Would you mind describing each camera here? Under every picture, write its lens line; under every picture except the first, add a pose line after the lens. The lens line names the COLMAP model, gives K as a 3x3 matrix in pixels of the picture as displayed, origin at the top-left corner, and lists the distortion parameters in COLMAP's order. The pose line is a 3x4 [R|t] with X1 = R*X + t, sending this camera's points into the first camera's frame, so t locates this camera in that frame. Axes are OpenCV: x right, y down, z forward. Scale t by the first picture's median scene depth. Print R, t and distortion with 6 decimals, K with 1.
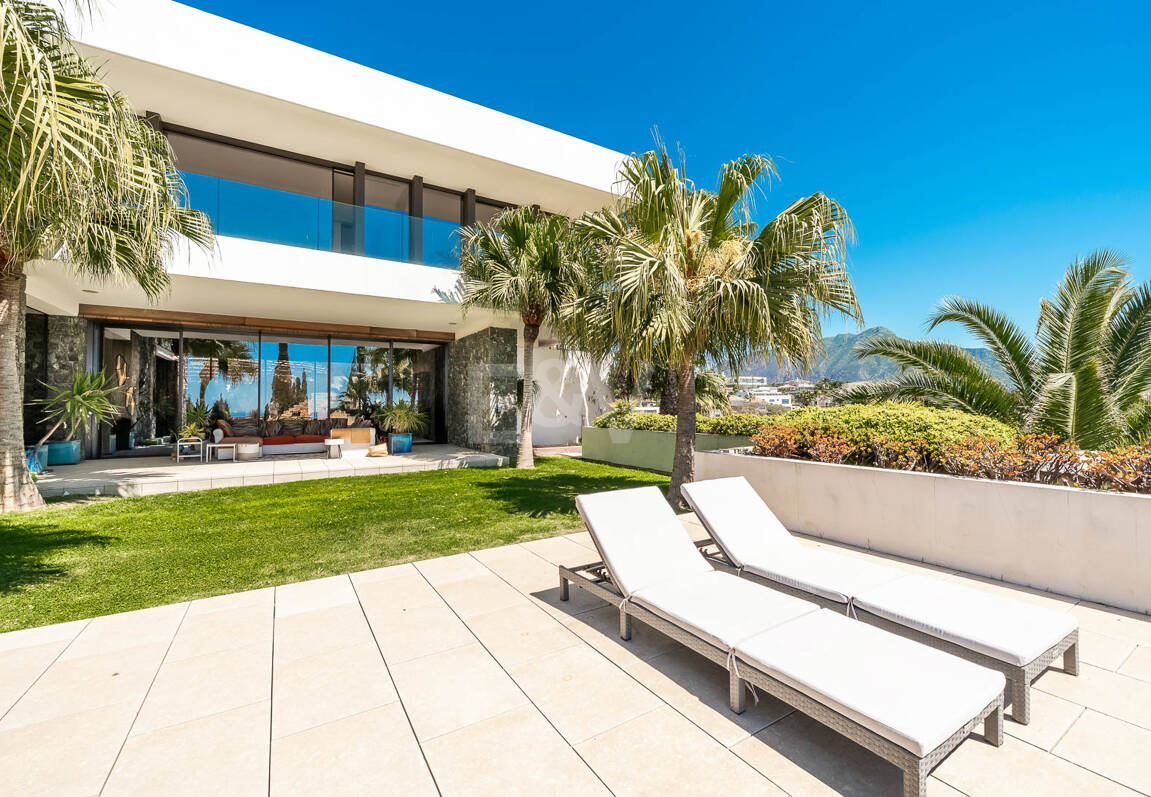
lens RADIAL K [[472.3, 0, 572.6], [0, 472.3, 390.1], [0, 0, 1]] dist [-0.015873, -0.000190]
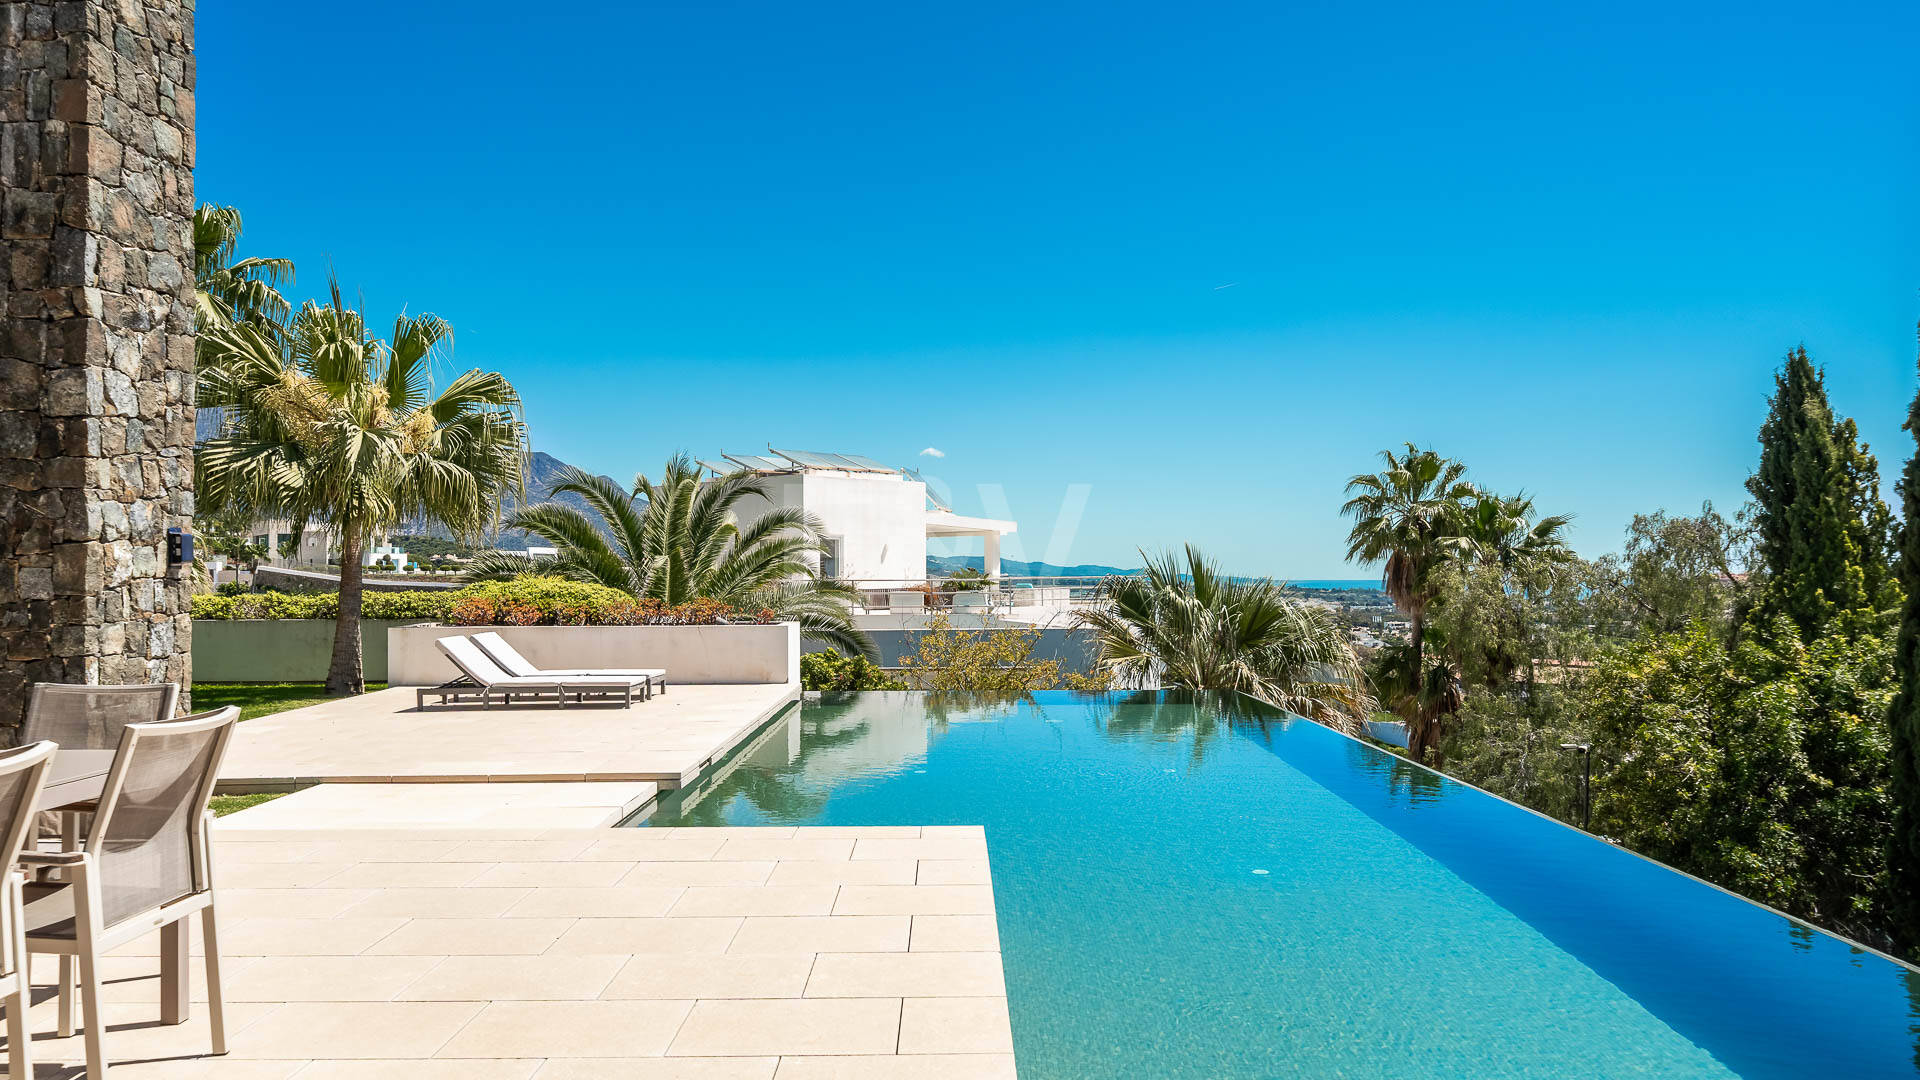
lens RADIAL K [[1340.4, 0, 961.1], [0, 1340.4, 542.0], [0, 0, 1]] dist [0.004598, 0.003429]
pose [[0.511456, 0.022111, 0.859025, -1.630367], [-0.026711, 0.999595, -0.009826, -0.053923], [-0.858894, -0.017920, 0.511840, -1.533239]]
